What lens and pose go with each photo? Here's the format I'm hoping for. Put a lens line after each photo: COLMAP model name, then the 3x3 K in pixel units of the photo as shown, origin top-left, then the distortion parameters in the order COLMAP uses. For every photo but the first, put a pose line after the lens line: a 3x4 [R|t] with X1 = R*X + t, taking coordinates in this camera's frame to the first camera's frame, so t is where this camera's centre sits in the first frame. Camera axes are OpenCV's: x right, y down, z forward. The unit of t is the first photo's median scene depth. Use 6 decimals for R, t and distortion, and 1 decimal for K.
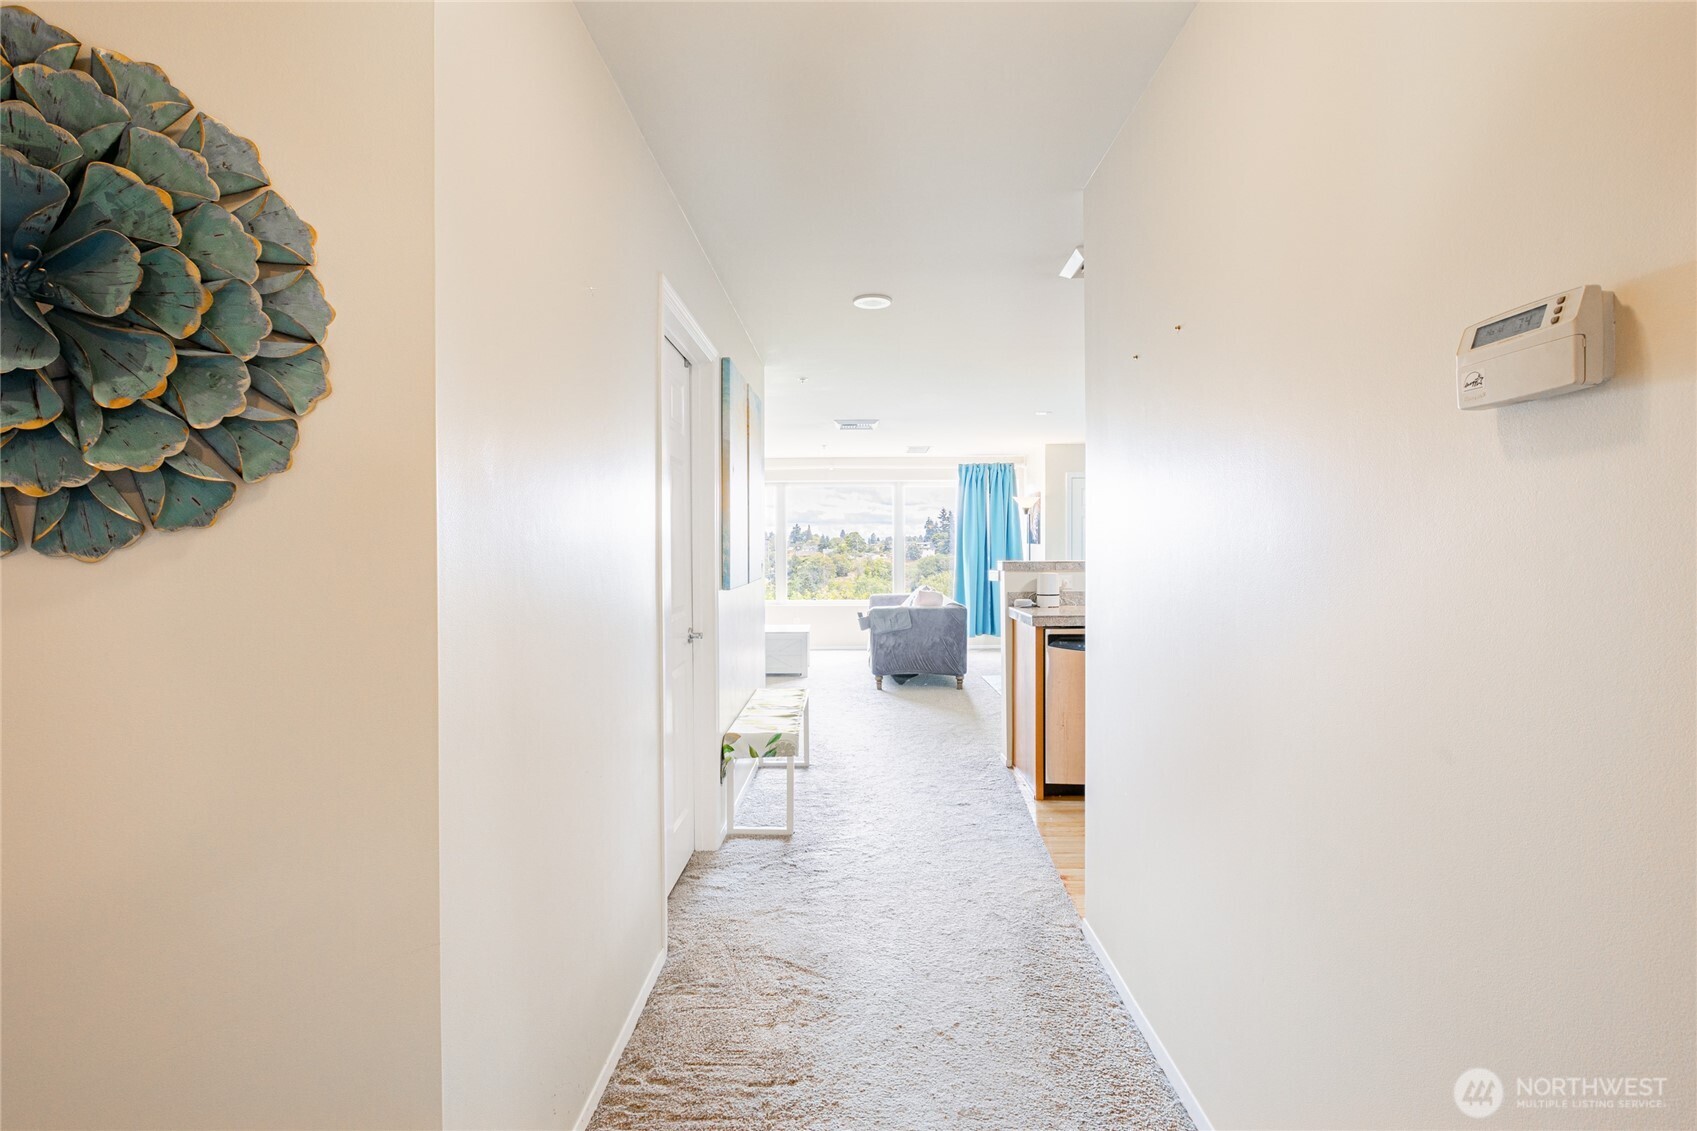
lens RADIAL K [[783.8, 0, 847.3], [0, 783.8, 555.0], [0, 0, 1]] dist [0.000226, 0.000097]
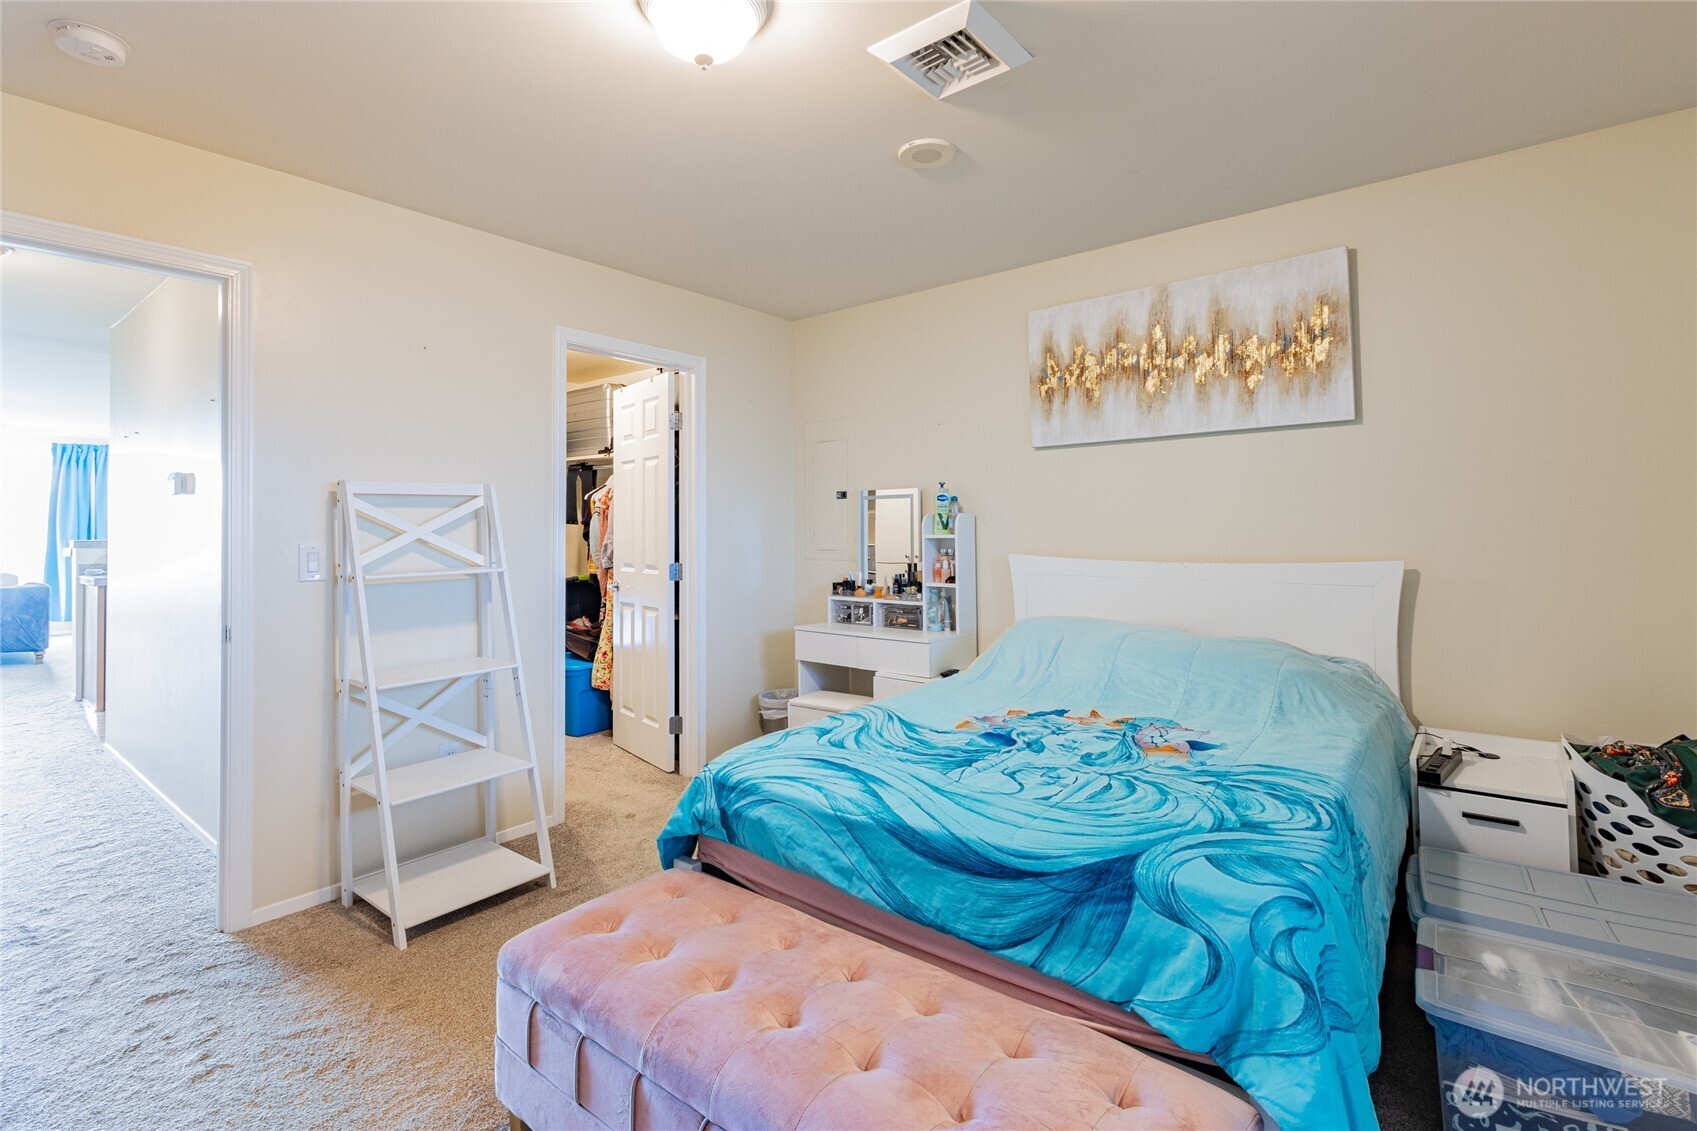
lens RADIAL K [[797.8, 0, 845.0], [0, 797.8, 516.9], [0, 0, 1]] dist [-0.000228, -0.000158]
pose [[0.620944, 0.012691, 0.783752, -0.027051], [0.007813, 0.999719, -0.022378, 0.005550], [-0.783816, 0.020020, 0.620671, -0.520958]]
